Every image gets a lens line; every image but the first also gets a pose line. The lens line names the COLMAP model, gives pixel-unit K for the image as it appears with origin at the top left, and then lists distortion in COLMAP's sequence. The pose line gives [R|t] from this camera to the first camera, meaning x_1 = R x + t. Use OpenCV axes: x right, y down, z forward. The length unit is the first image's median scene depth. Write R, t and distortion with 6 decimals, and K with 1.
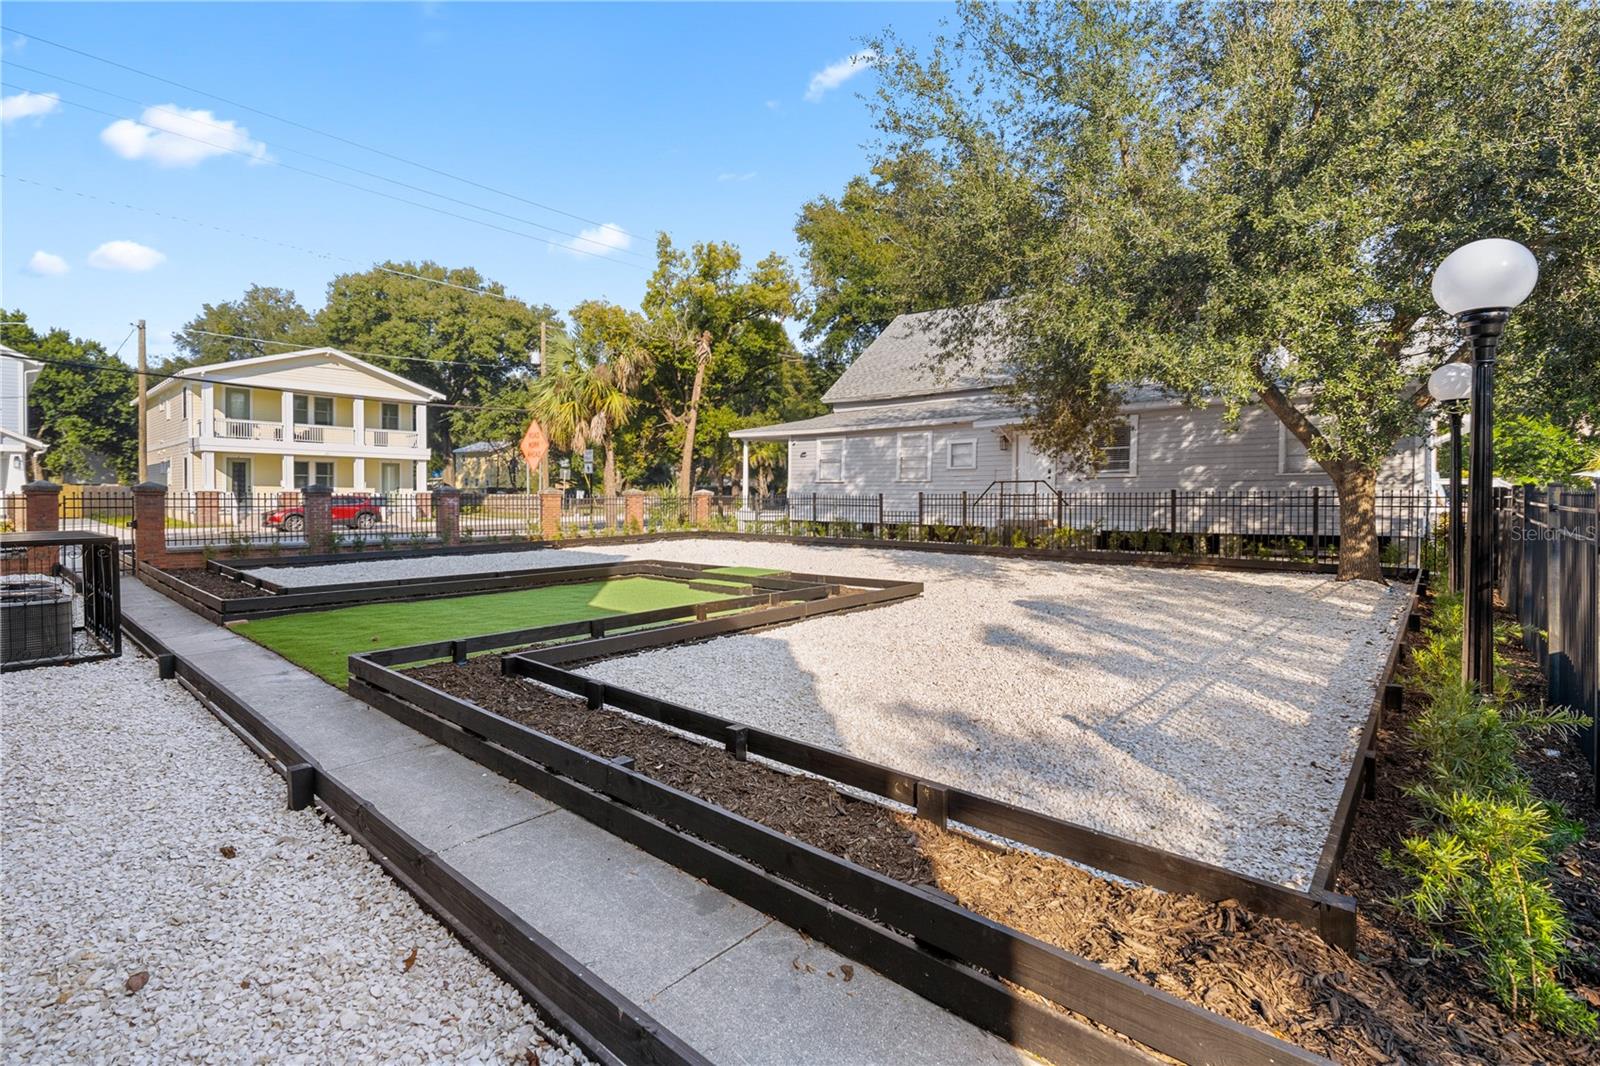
lens RADIAL K [[744.3, 0, 834.2], [0, 744.3, 517.5], [0, 0, 1]] dist [-0.014569, -0.000084]
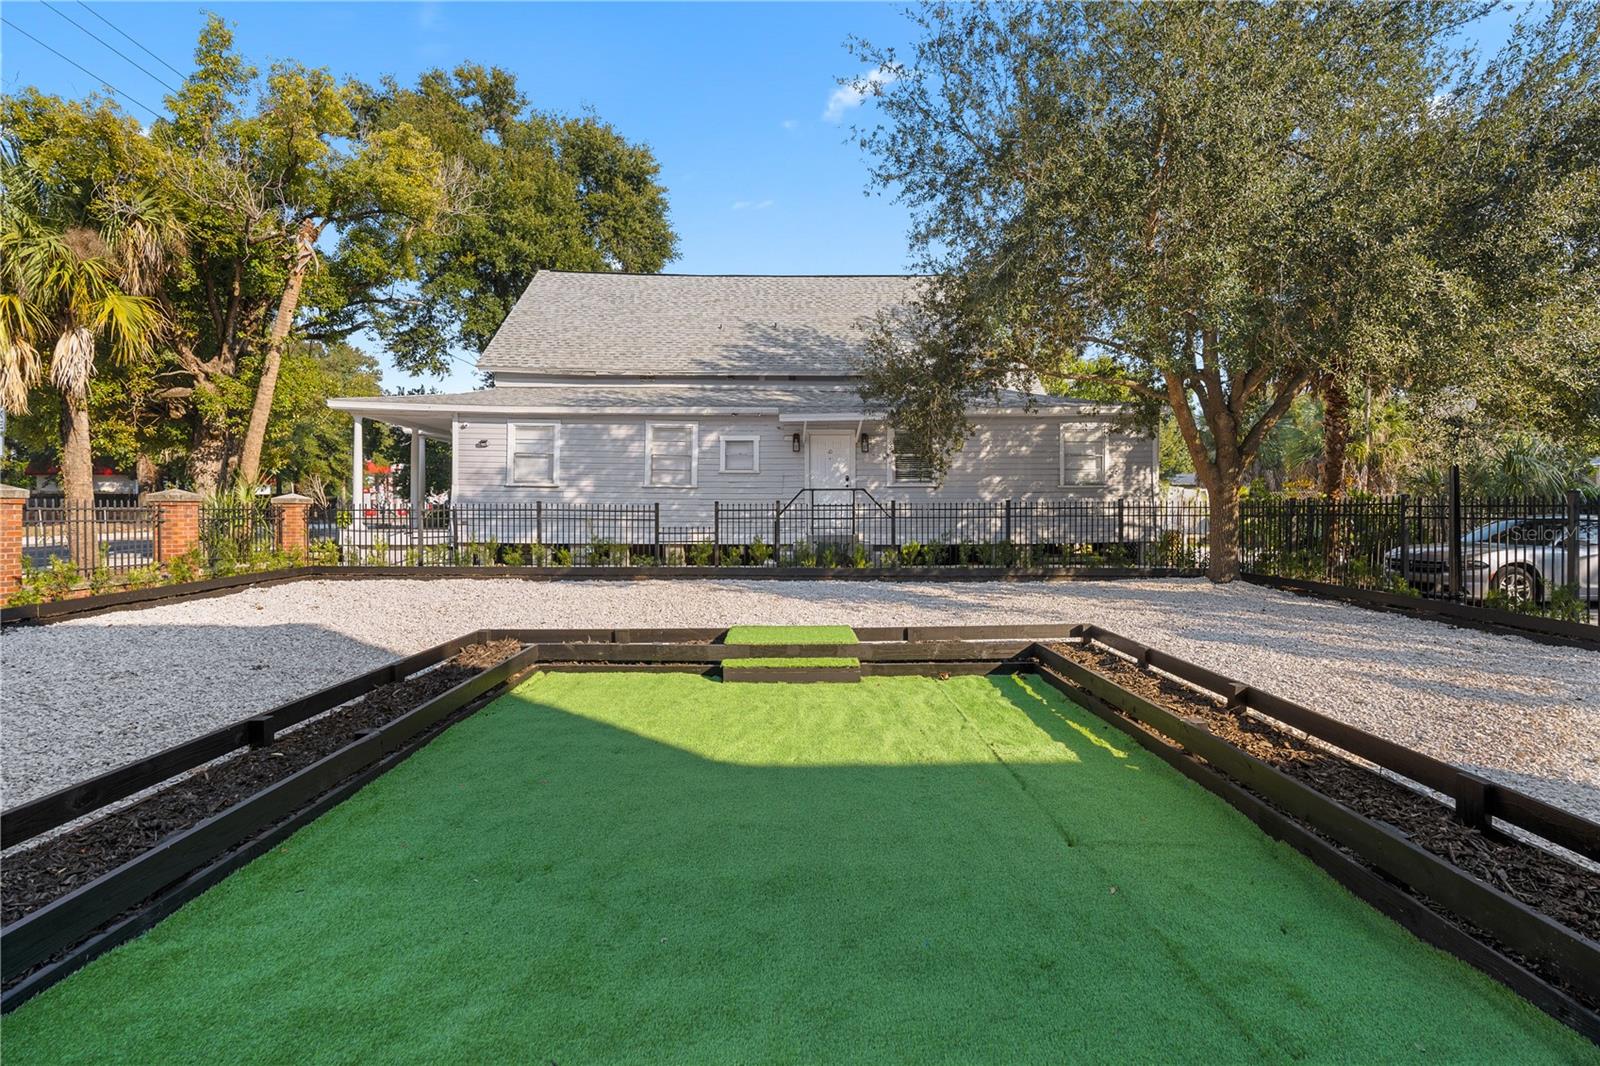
lens RADIAL K [[744.3, 0, 834.2], [0, 744.3, 517.5], [0, 0, 1]] dist [-0.014569, -0.000084]
pose [[0.736207, -0.006948, 0.676721, -0.282626], [0.019534, 0.999749, -0.010986, -0.005992], [-0.676475, 0.021307, 0.736158, 0.333947]]
